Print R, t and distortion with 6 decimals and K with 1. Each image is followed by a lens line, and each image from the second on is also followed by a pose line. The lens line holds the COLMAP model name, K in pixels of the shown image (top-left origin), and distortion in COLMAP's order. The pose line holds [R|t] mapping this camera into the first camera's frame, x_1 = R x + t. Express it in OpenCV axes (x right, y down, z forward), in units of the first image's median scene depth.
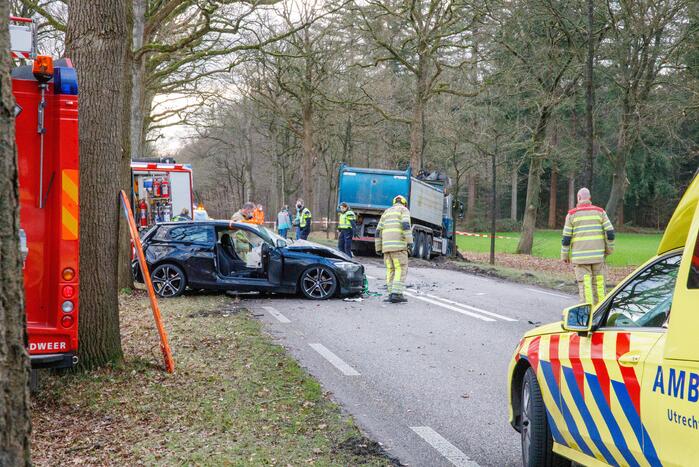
lens RADIAL K [[1249.0, 0, 349.5], [0, 1249.0, 233.5], [0, 0, 1]] dist [0.202890, 0.018563]
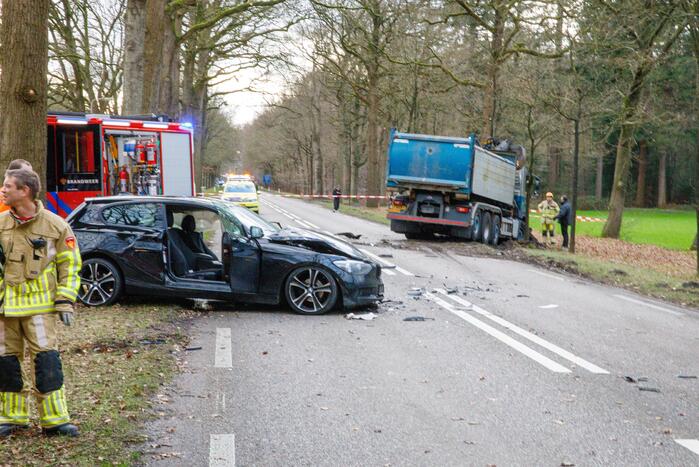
lens RADIAL K [[1249.0, 0, 349.5], [0, 1249.0, 233.5], [0, 0, 1]] dist [0.202890, 0.018563]
pose [[0.997808, 0.017738, -0.063762, 0.020159], [-0.016390, 0.999632, 0.021602, -0.003438], [0.064121, -0.020509, 0.997731, 0.162962]]
